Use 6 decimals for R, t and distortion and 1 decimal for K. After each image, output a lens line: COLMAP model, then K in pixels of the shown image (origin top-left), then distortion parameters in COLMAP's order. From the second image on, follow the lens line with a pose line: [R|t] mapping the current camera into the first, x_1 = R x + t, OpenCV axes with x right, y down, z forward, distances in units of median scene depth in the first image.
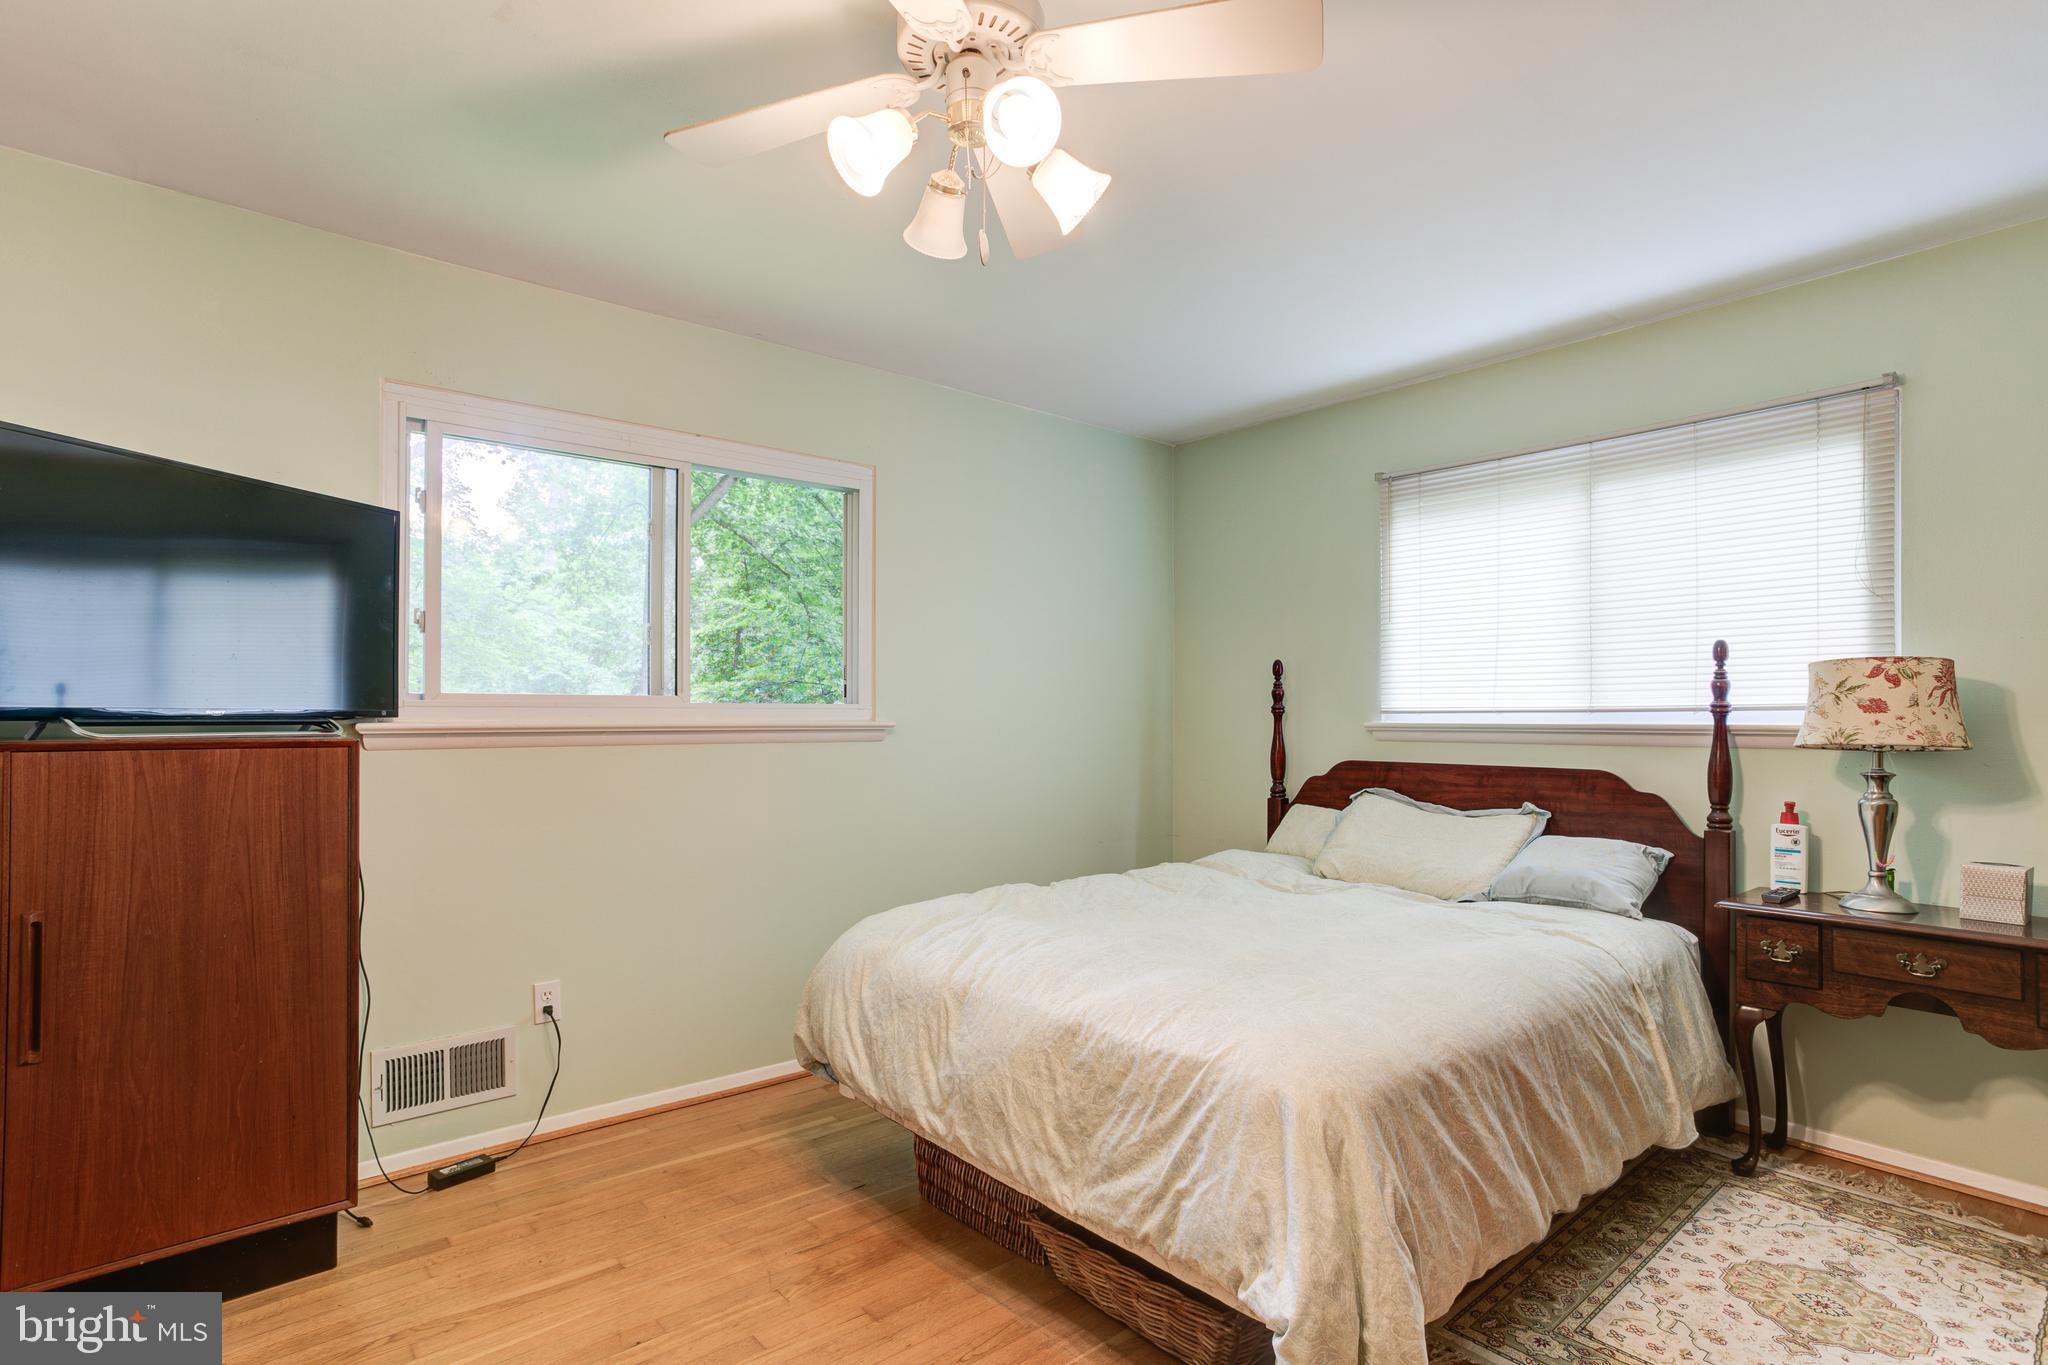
lens RADIAL K [[989.6, 0, 1024.0], [0, 989.6, 682.5], [0, 0, 1]] dist [-0.025437, 0.000284]
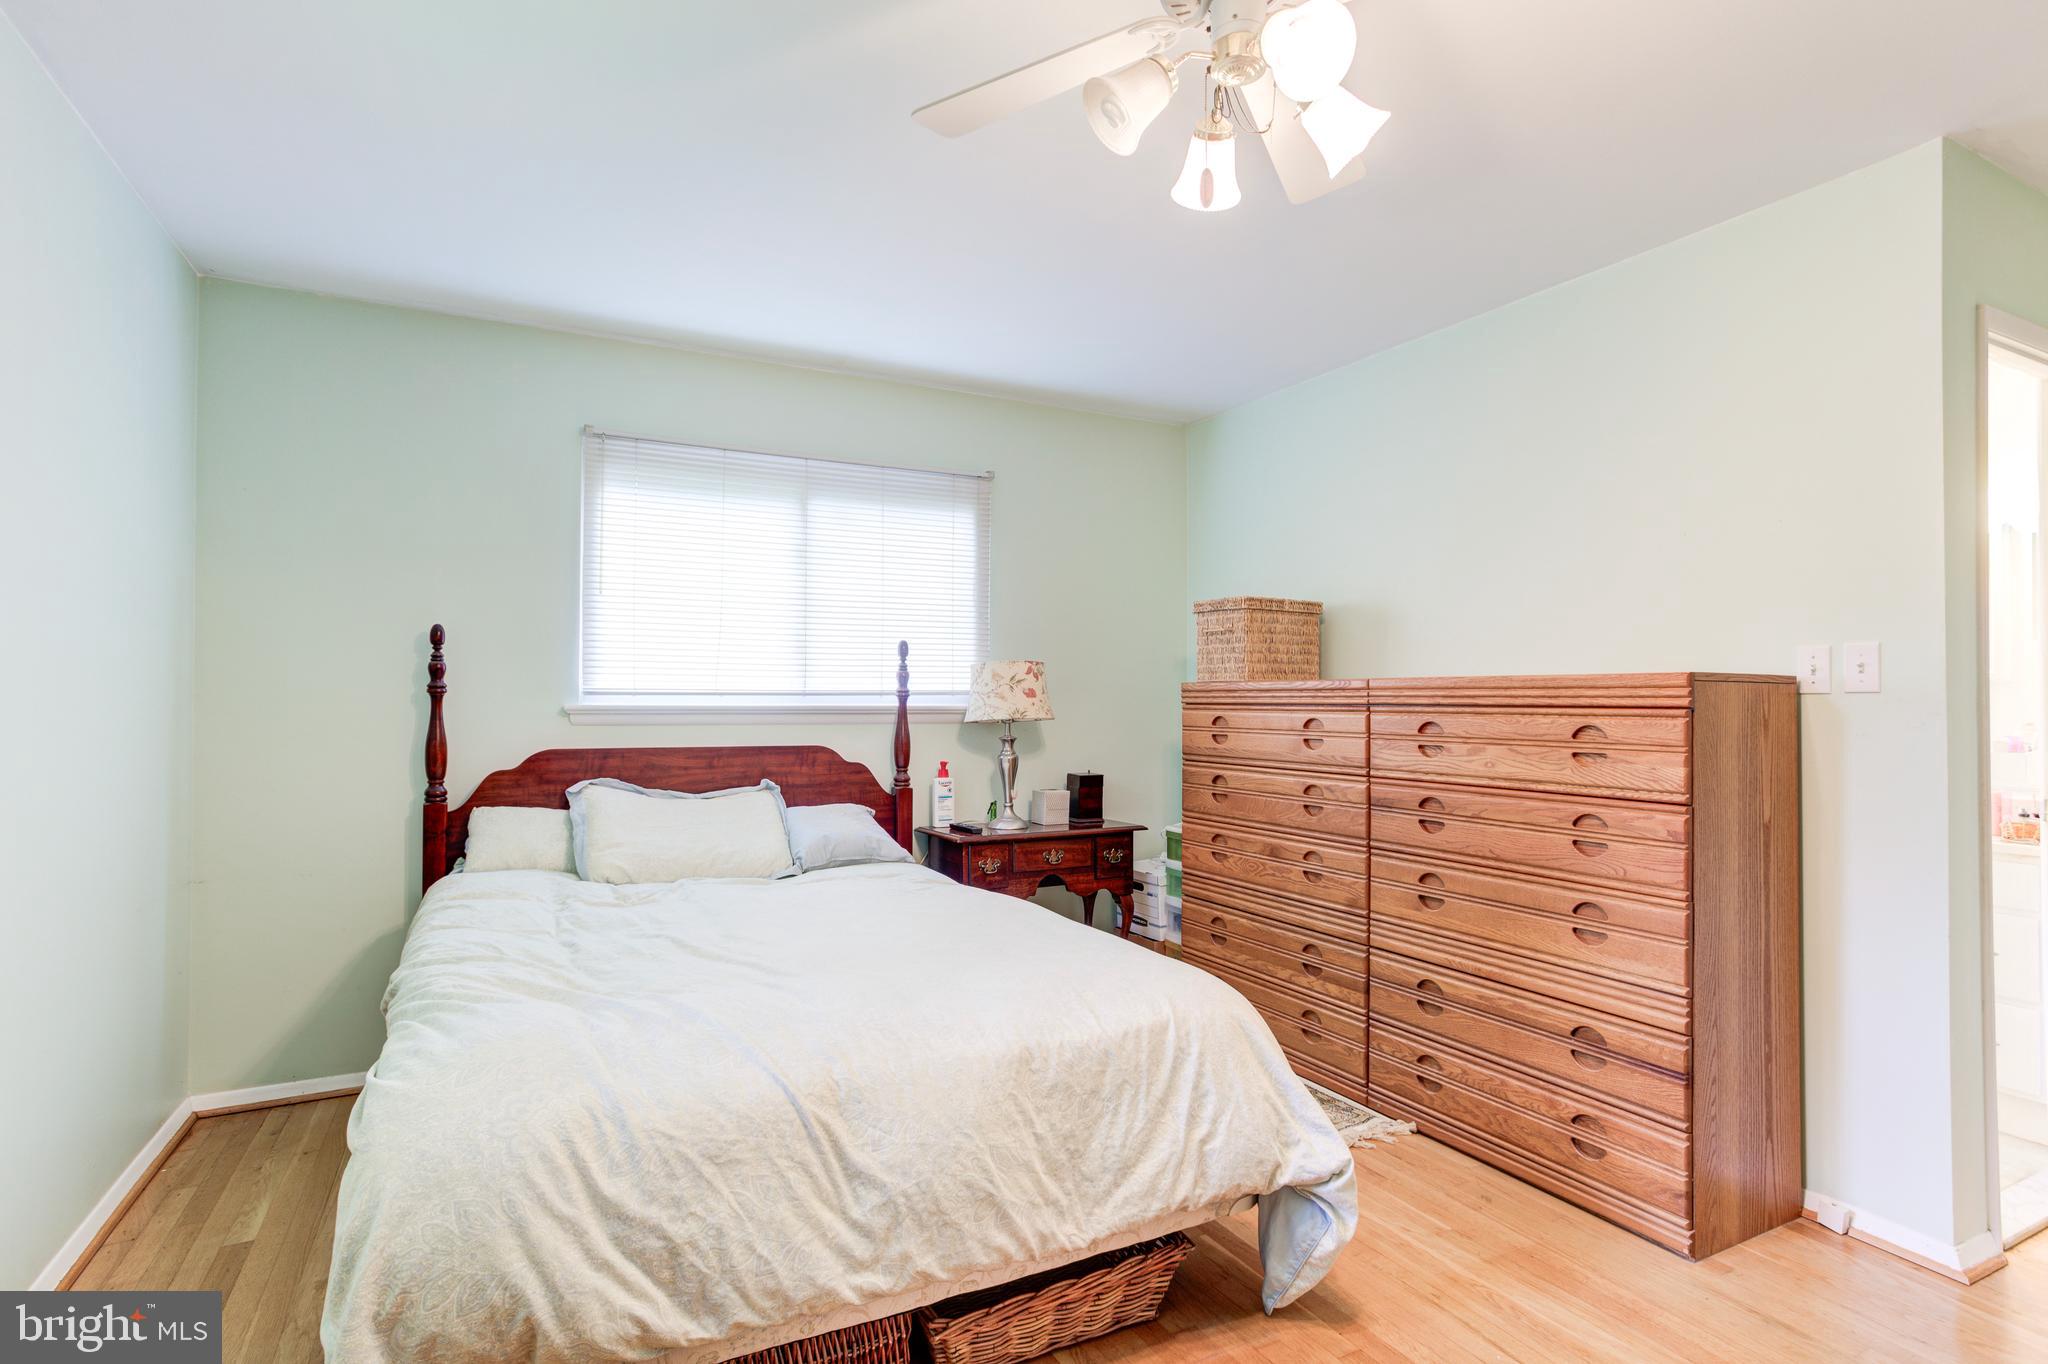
lens RADIAL K [[1032.6, 0, 955.9], [0, 1032.6, 667.3], [0, 0, 1]] dist [-0.030637, 0.000499]
pose [[0.251730, 0.030868, 0.967305, -0.630081], [-0.035918, 0.999101, -0.022536, 0.021587], [-0.967131, -0.029070, 0.252612, 0.616898]]
